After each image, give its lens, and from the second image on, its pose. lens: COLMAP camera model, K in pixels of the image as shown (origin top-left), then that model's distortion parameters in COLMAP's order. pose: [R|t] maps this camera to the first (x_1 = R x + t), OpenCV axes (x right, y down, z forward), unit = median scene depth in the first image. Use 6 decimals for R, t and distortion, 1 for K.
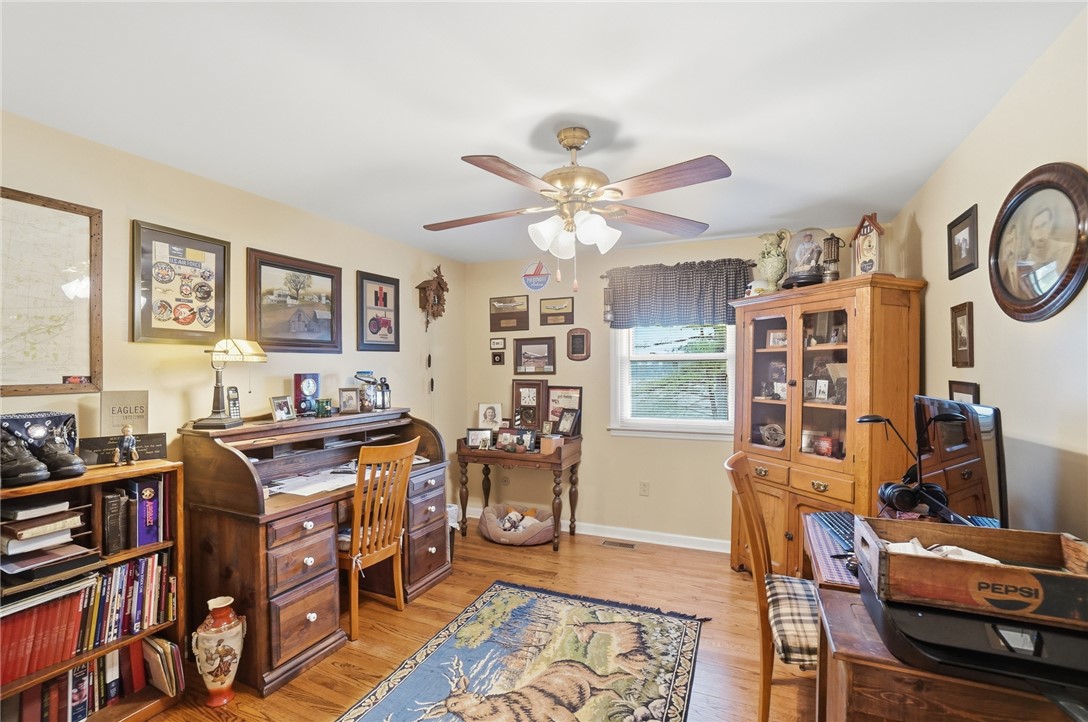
lens RADIAL K [[492.7, 0, 547.1], [0, 492.7, 359.4], [0, 0, 1]] dist [-0.045690, 0.011668]
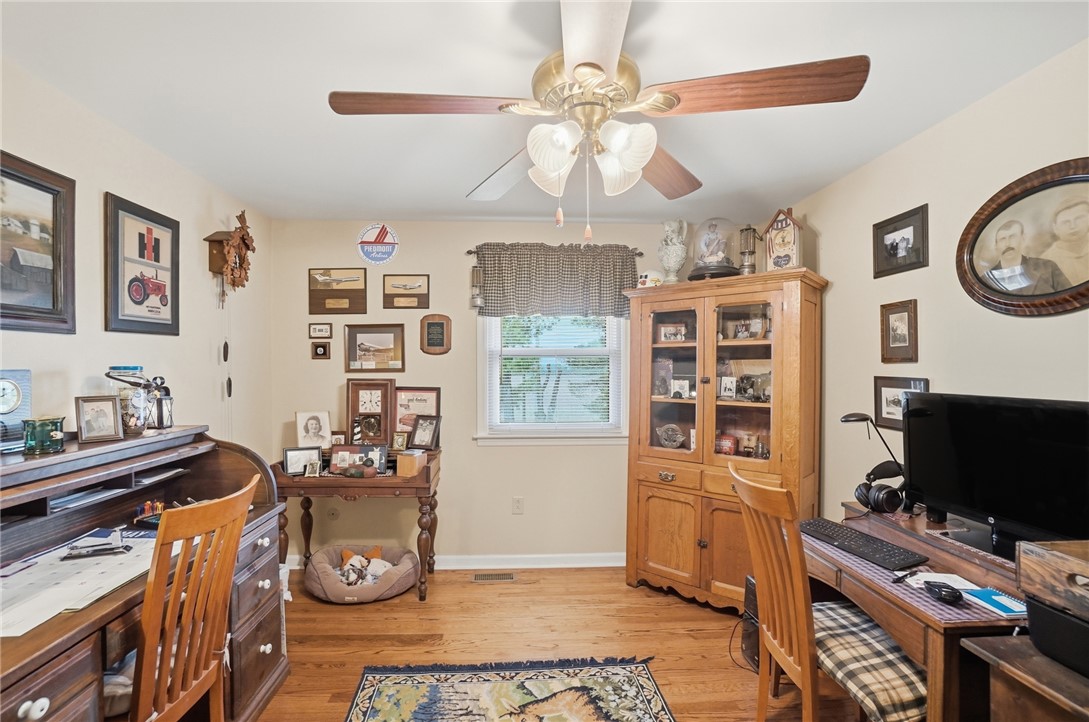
lens RADIAL K [[493.1, 0, 543.0], [0, 493.1, 365.5], [0, 0, 1]] dist [-0.045690, 0.011668]
pose [[0.896283, 0.004347, 0.443462, -0.185024], [-0.010765, 0.999871, 0.011956, 0.011802], [-0.443352, -0.015490, 0.896214, 0.279752]]
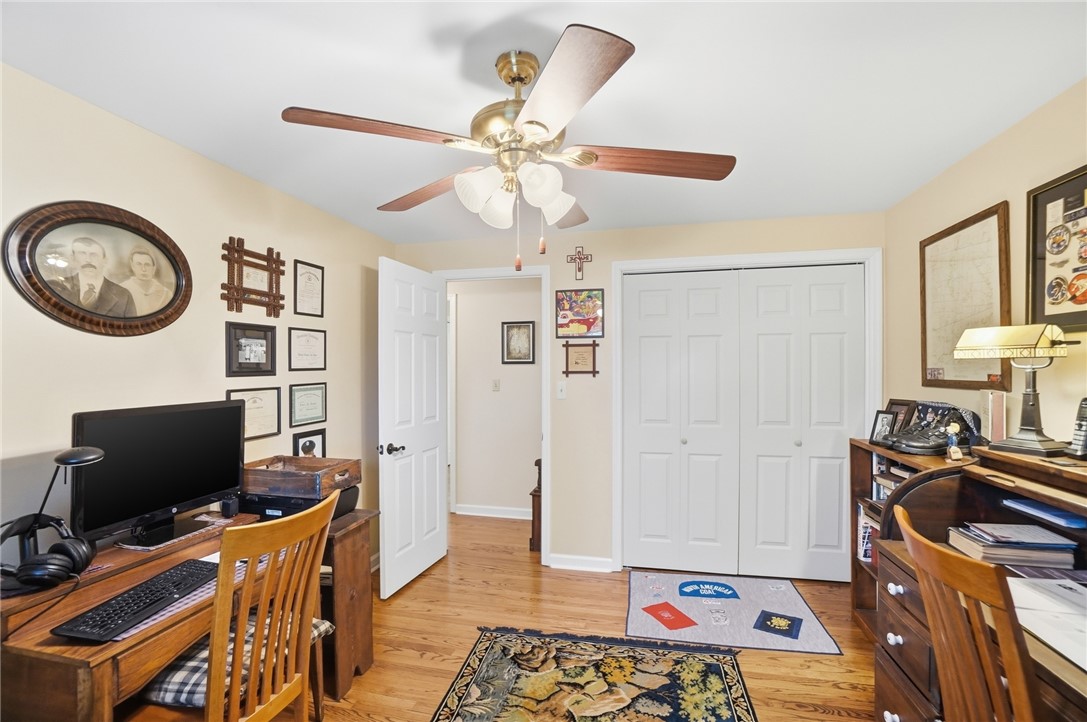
lens RADIAL K [[492.2, 0, 541.8], [0, 492.2, 363.6], [0, 0, 1]] dist [-0.045690, 0.011668]
pose [[-0.982377, 0.006265, -0.186806, 0.106543], [0.007604, 0.999950, -0.006454, 0.000606], [0.186756, -0.007761, -0.982376, 1.123200]]
